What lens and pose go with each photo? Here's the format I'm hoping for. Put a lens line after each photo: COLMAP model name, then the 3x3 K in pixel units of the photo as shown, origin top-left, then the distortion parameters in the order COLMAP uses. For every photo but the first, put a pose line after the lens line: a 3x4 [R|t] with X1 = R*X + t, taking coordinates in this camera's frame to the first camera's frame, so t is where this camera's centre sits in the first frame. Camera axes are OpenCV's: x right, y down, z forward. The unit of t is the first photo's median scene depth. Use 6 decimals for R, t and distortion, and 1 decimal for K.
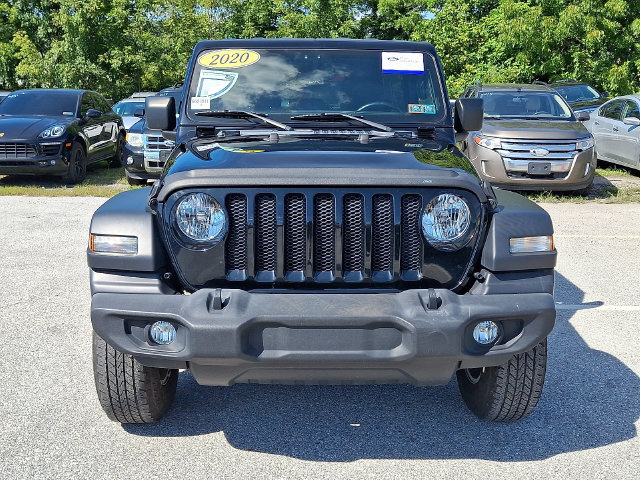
lens RADIAL K [[709.8, 0, 317.2], [0, 709.8, 246.4], [0, 0, 1]] dist [0.057468, 0.000000]
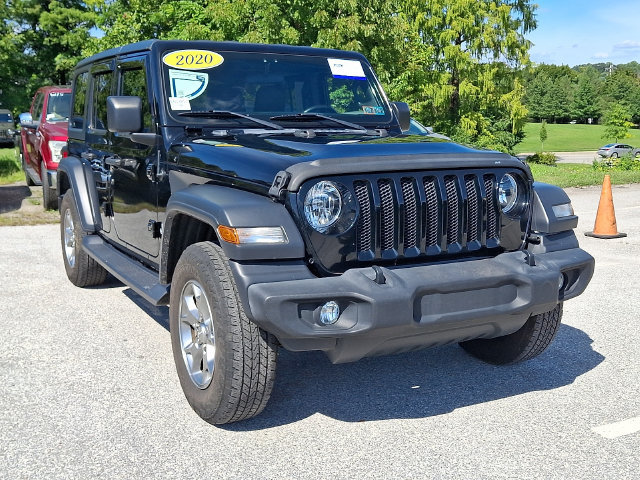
lens RADIAL K [[709.8, 0, 326.7], [0, 709.8, 255.7], [0, 0, 1]] dist [0.057468, 0.000000]
pose [[0.897768, -0.086777, 0.431836, -0.427144], [0.093533, 0.995600, 0.005614, 0.020228], [-0.430424, 0.035351, 0.901935, 0.038061]]
